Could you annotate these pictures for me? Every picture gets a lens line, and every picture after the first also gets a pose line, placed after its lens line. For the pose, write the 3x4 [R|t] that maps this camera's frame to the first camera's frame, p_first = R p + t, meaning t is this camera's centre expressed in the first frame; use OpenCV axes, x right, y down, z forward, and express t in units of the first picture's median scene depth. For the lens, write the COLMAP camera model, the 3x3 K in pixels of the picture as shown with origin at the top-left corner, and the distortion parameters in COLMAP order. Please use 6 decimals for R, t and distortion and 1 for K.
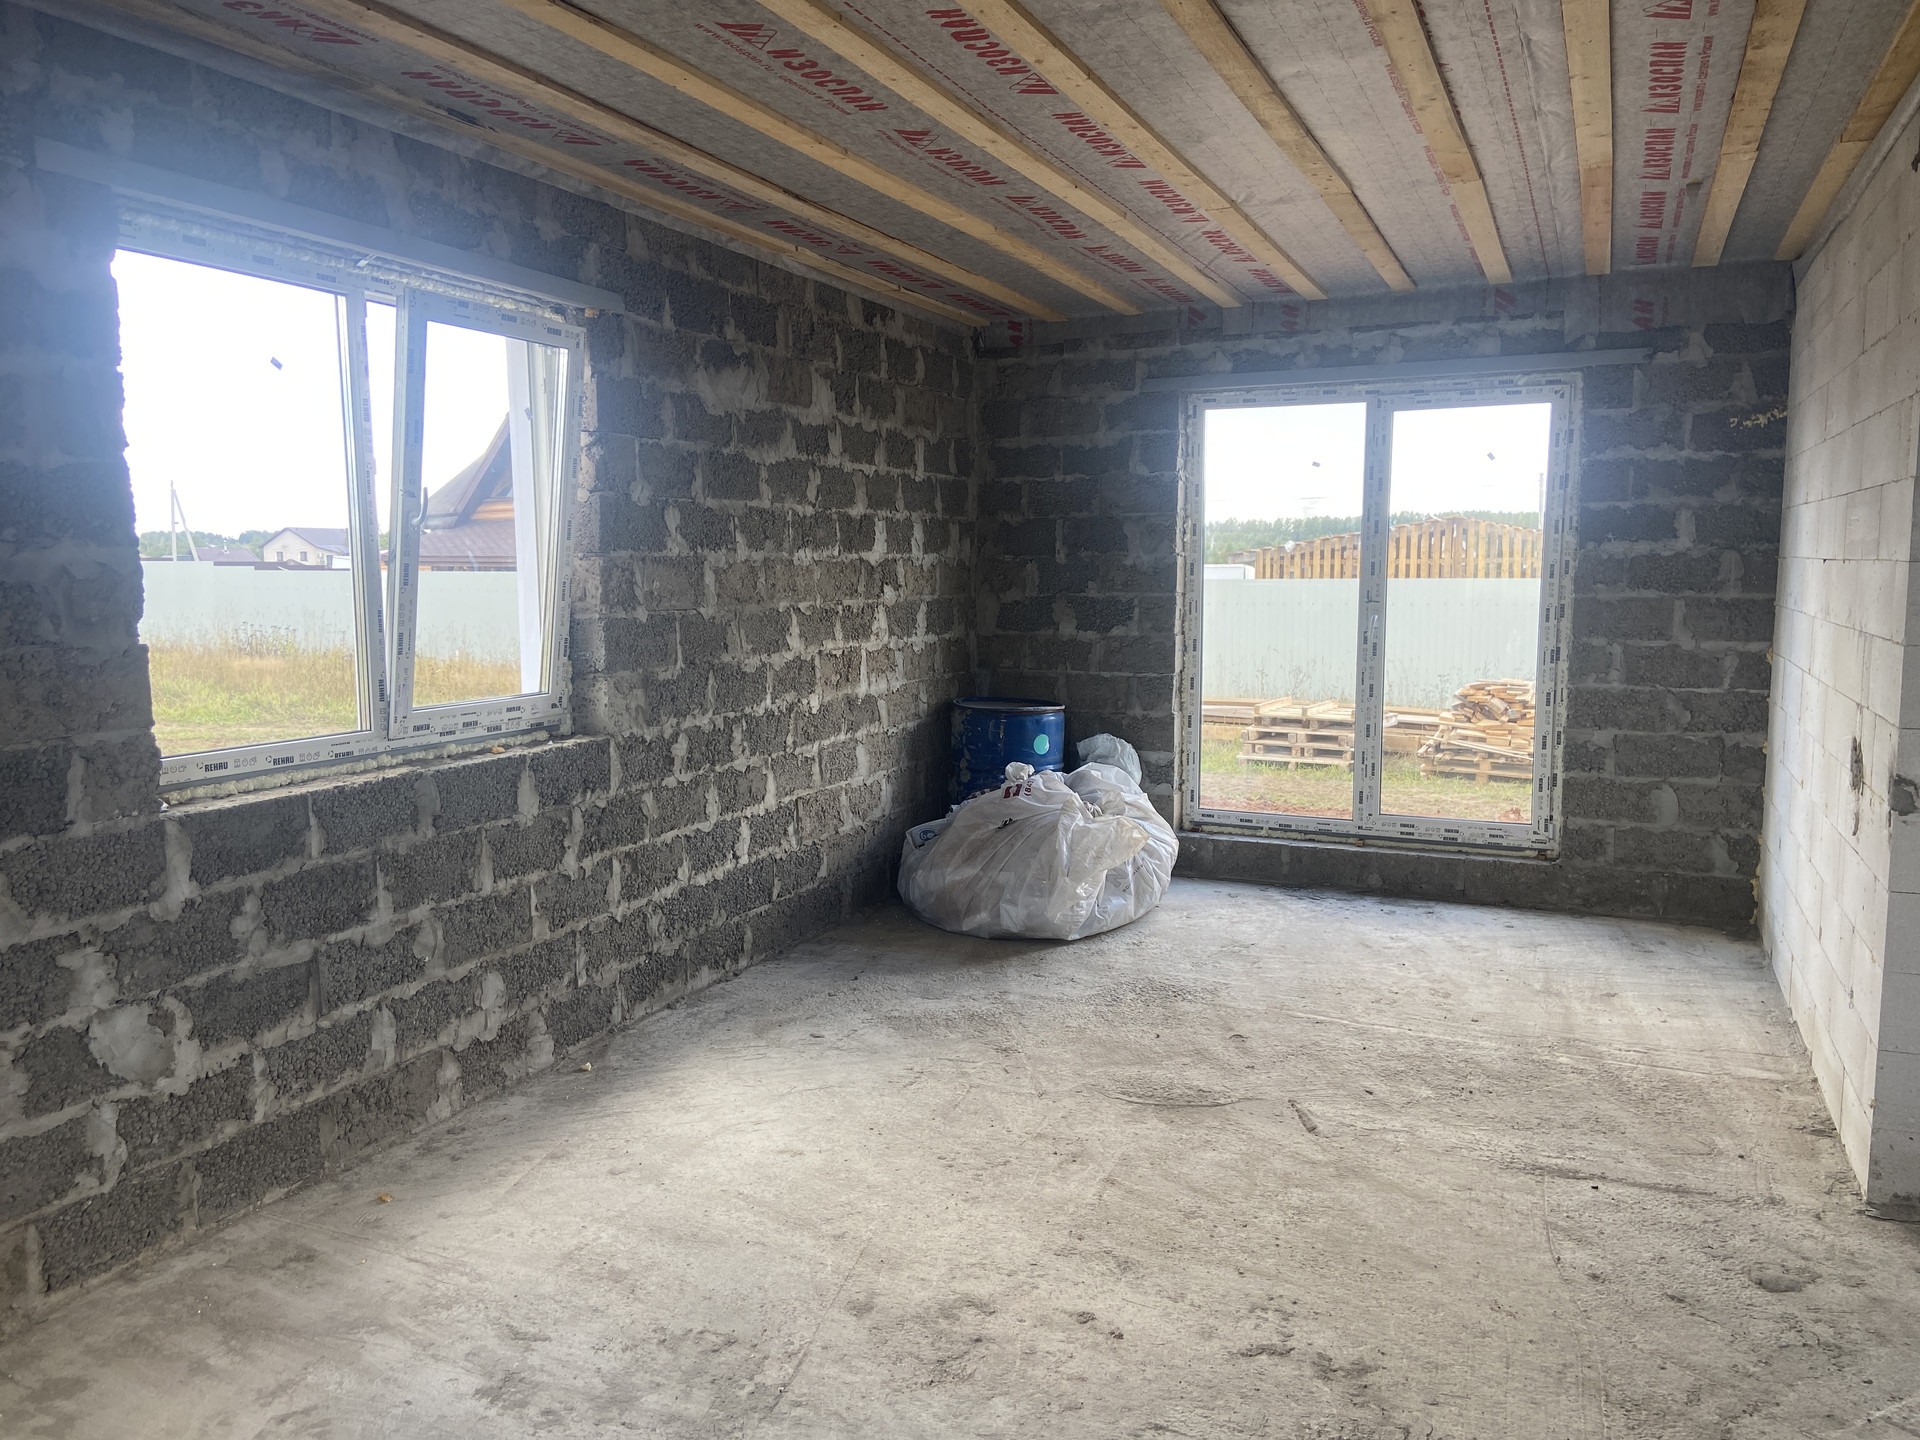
lens RADIAL K [[1445.8, 0, 966.0], [0, 1445.8, 717.2], [0, 0, 1]] dist [0.115373, -0.130103]
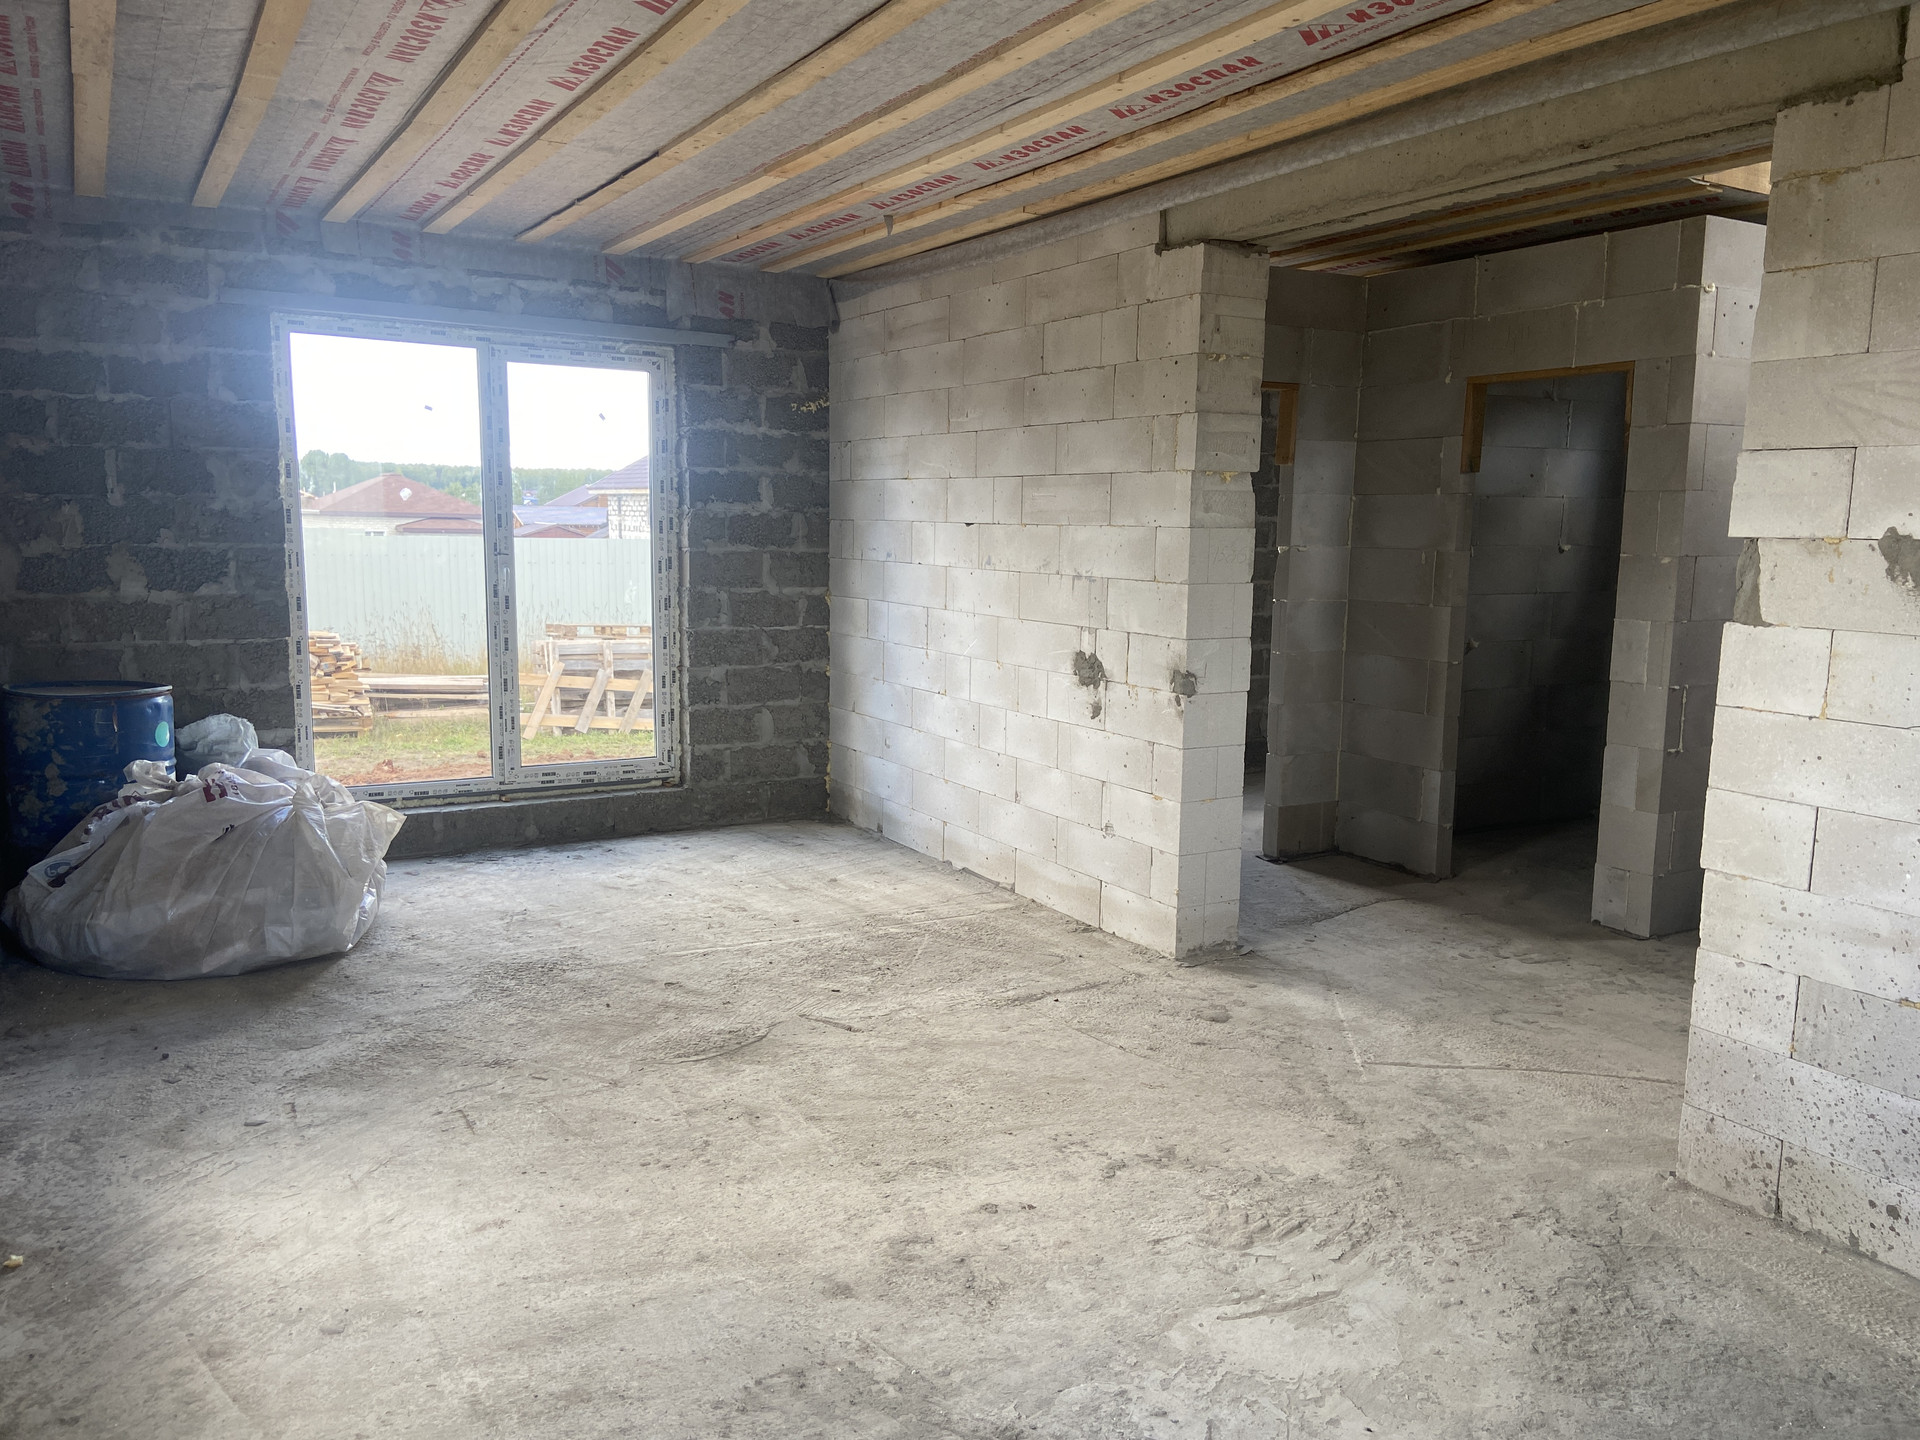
lens RADIAL K [[1445.8, 0, 966.9], [0, 1445.8, 723.7], [0, 0, 1]] dist [0.115373, -0.130103]
pose [[0.578894, -0.102237, 0.808968, -0.395080], [0.070233, 0.994673, 0.075448, -0.019640], [-0.812372, 0.013140, 0.582991, 0.185134]]
